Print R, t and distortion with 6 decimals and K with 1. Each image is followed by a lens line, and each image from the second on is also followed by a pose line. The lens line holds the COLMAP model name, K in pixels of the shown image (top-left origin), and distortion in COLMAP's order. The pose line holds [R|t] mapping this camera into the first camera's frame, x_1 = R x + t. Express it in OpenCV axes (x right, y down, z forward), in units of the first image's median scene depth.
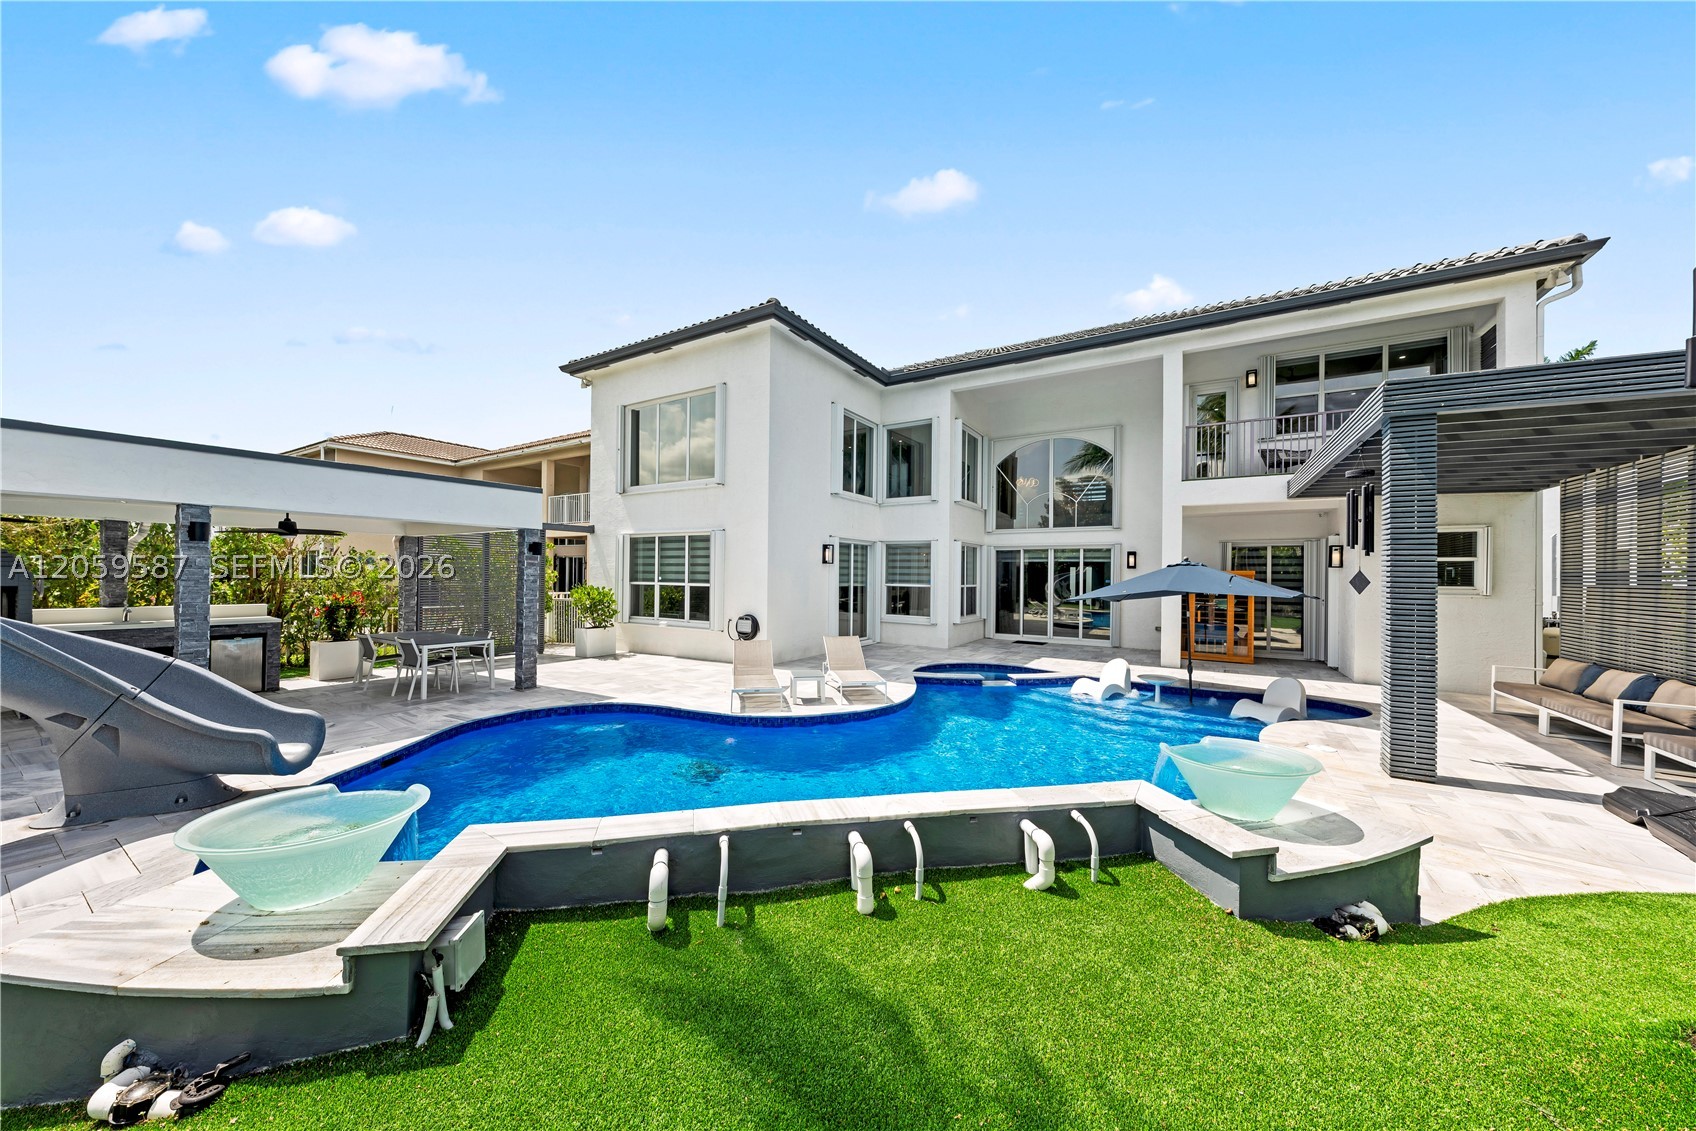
lens RADIAL K [[575.8, 0, 847.7], [0, 575.8, 555.1], [0, 0, 1]] dist [-0.003571, -0.000105]
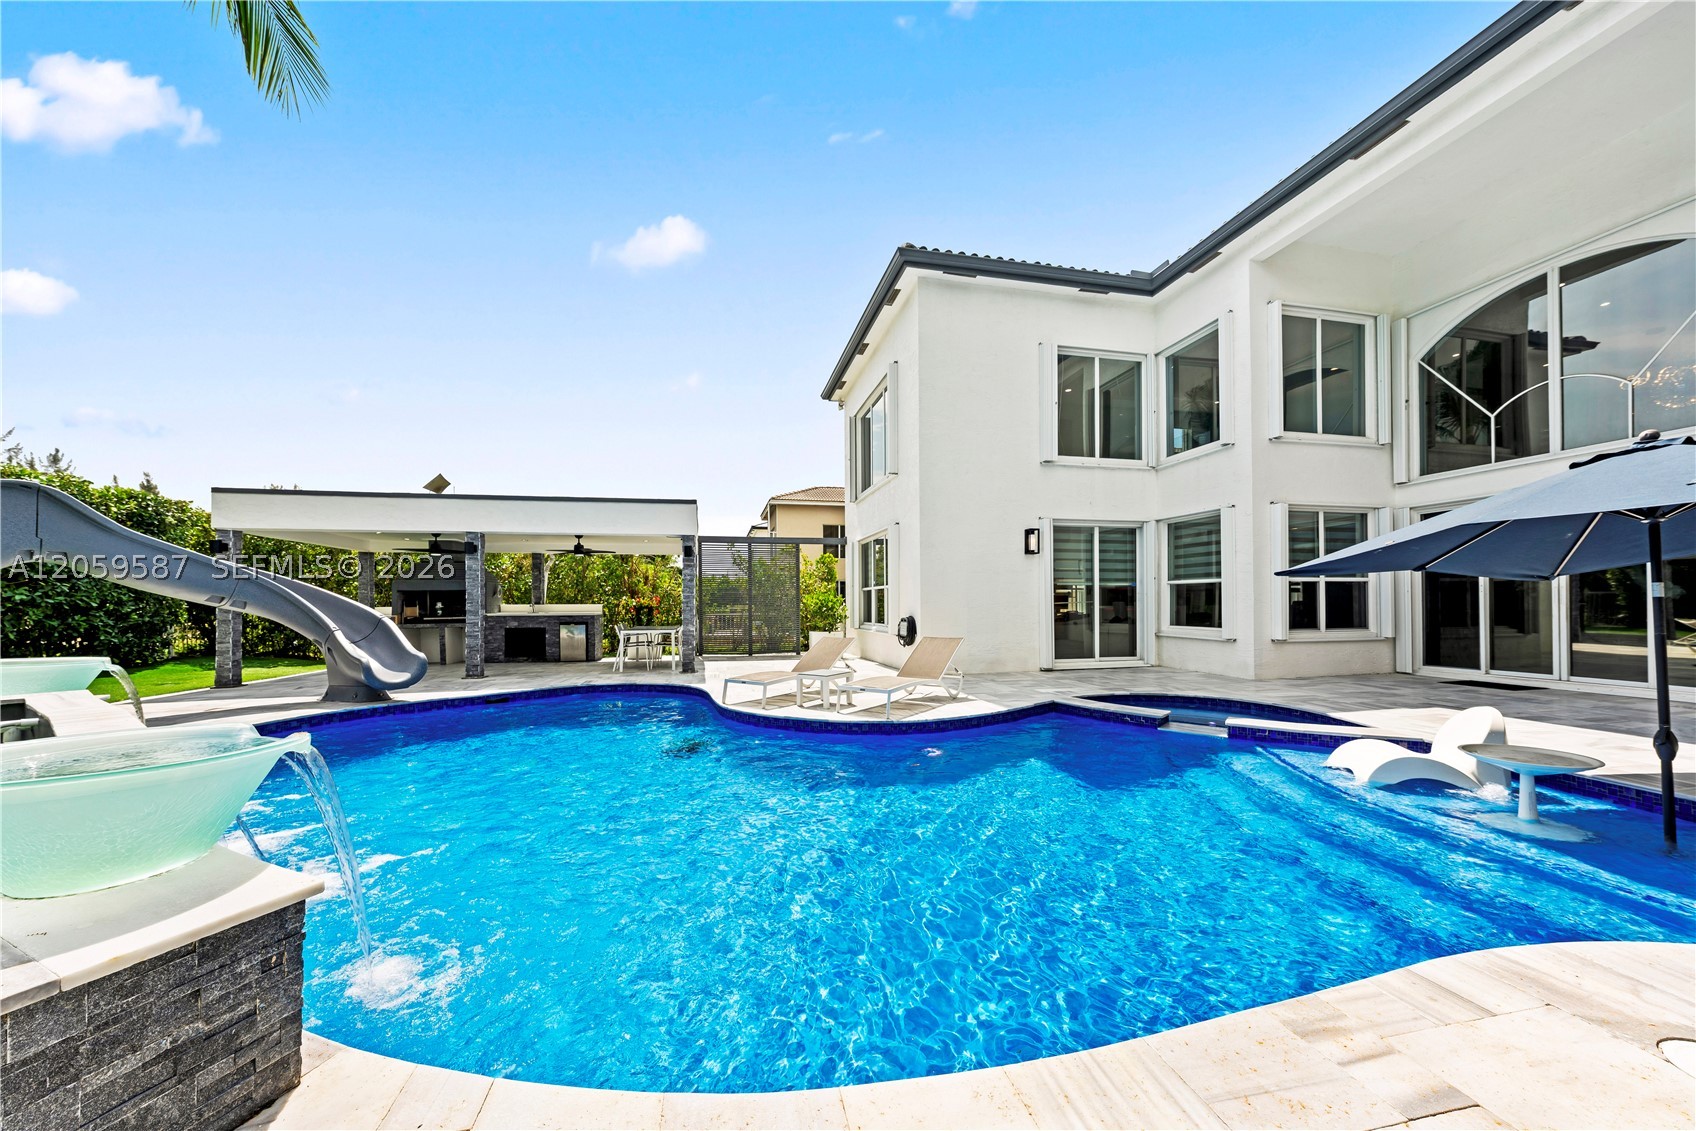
lens RADIAL K [[600.8, 0, 964.4], [0, 600.8, 602.5], [0, 0, 1]] dist [-0.000735, -0.000080]
pose [[0.692005, -0.034916, -0.721048, 0.444802], [0.039161, 0.999175, -0.010801, 0.078927], [0.720830, -0.020763, 0.692801, 0.350679]]
